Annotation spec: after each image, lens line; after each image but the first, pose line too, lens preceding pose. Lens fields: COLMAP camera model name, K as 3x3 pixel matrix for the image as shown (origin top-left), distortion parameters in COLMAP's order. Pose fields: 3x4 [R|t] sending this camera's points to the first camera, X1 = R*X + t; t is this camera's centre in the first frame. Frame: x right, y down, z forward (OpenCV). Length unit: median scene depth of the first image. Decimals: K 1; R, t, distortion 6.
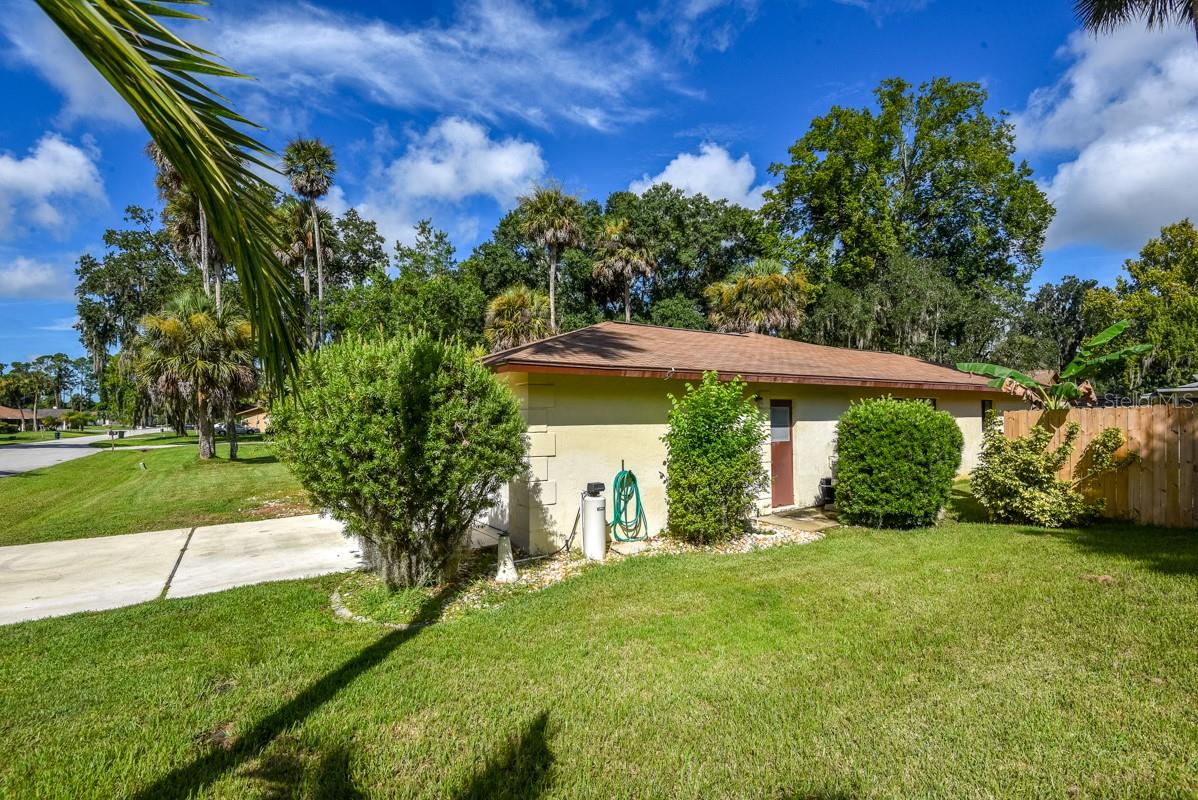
lens RADIAL K [[552.6, 0, 596.5], [0, 552.6, 405.8], [0, 0, 1]] dist [-0.022574, -0.010699]
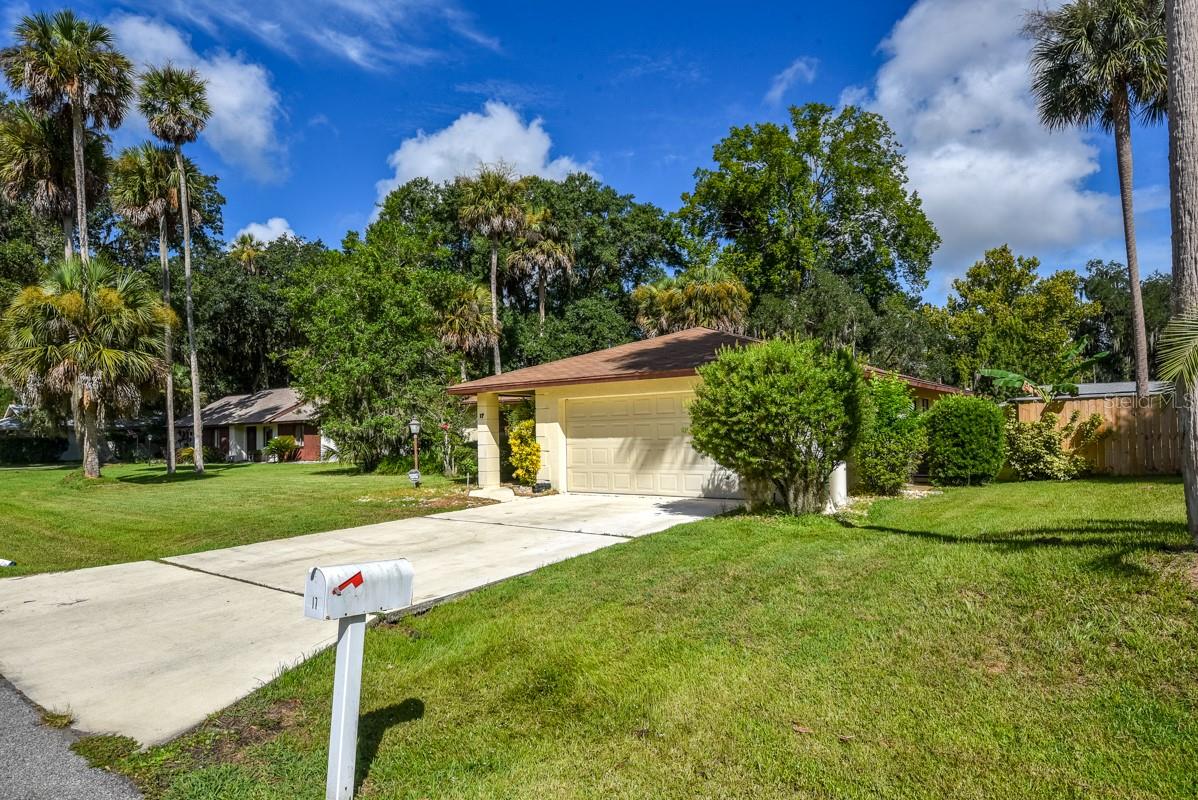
lens RADIAL K [[684.9, 0, 599.0], [0, 684.9, 400.0], [0, 0, 1]] dist [-0.008044, -0.002658]
pose [[0.944152, 0.006655, 0.329443, -0.279175], [0.004109, 0.999480, -0.031967, 0.016443], [-0.329484, 0.031535, 0.943634, -0.101459]]
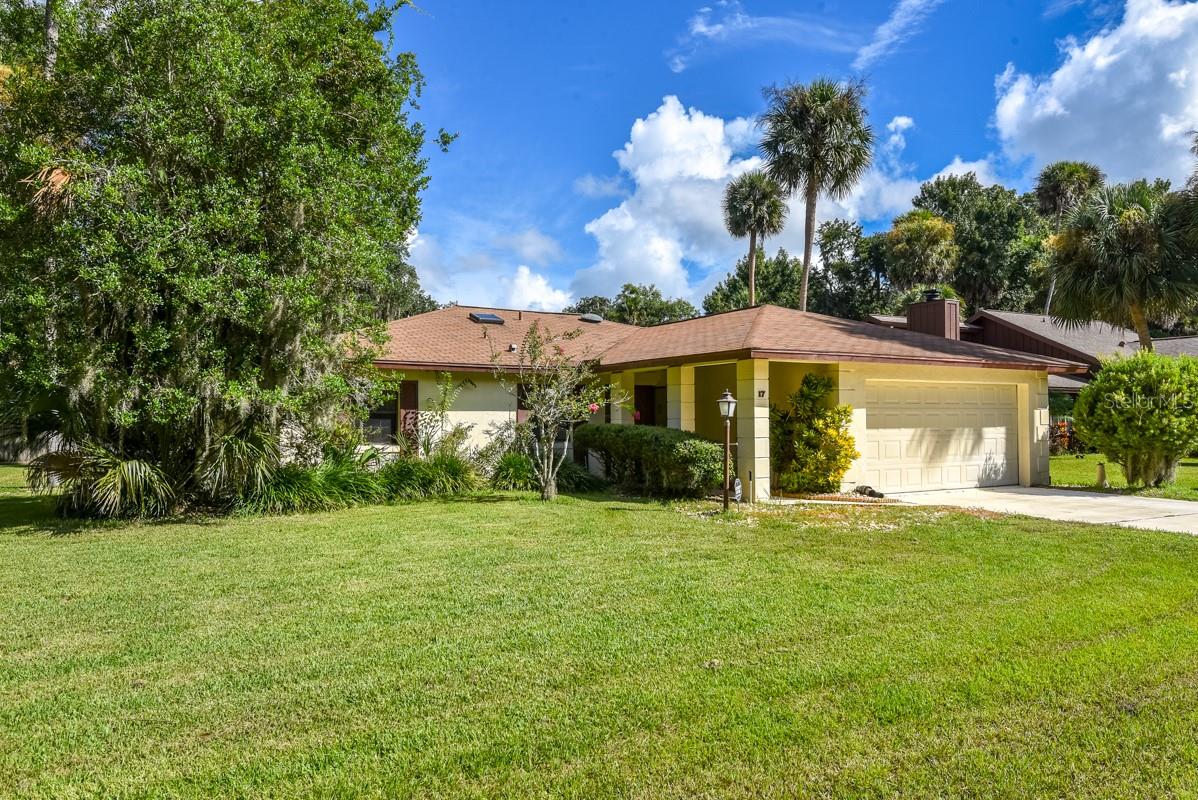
lens RADIAL K [[849.5, 0, 591.4], [0, 849.5, 403.5], [0, 0, 1]] dist [0.001119, -0.004932]
pose [[0.054457, 0.034227, 0.997929, -0.666926], [-0.014950, 0.999328, -0.033459, 0.033728], [-0.998404, -0.013097, 0.054932, 0.556472]]
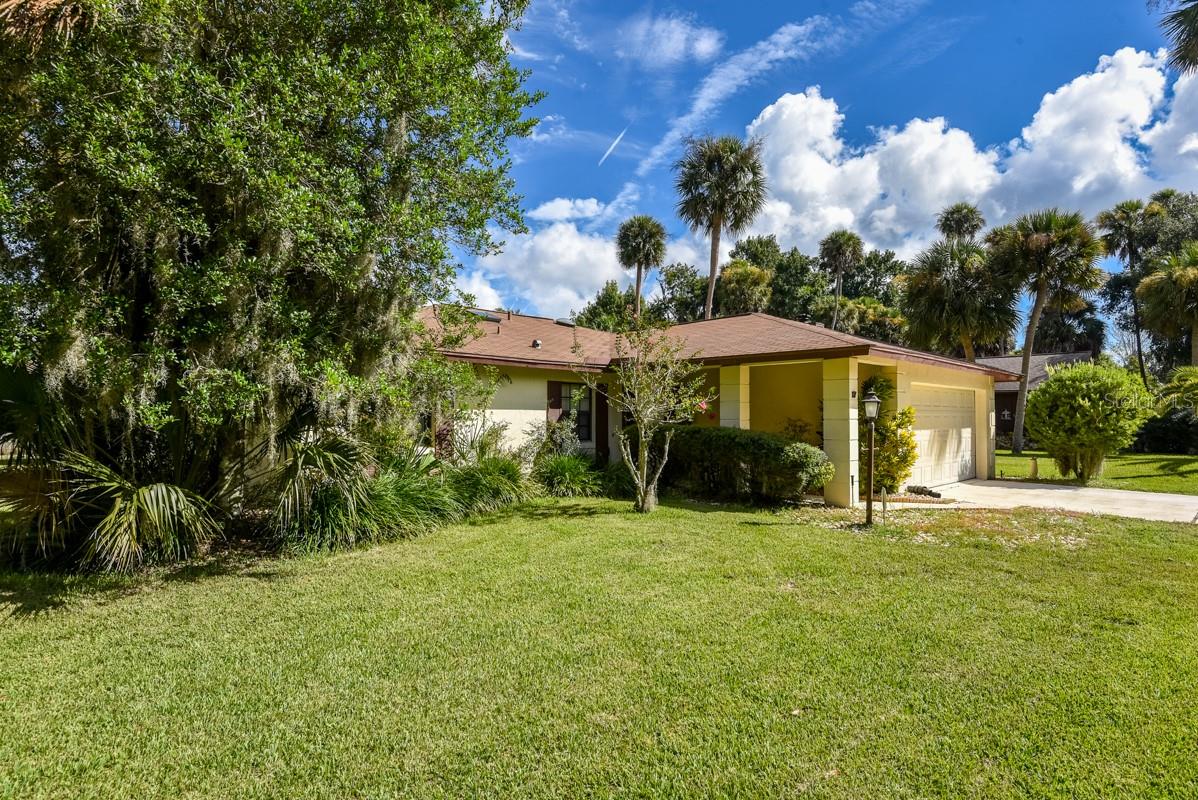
lens RADIAL K [[643.4, 0, 592.0], [0, 643.4, 401.2], [0, 0, 1]] dist [-0.031046, -0.000634]
pose [[-0.176134, 0.039368, 0.983579, -0.498755], [-0.017963, 0.998905, -0.043199, 0.032139], [-0.984202, -0.025277, -0.175234, 0.689491]]
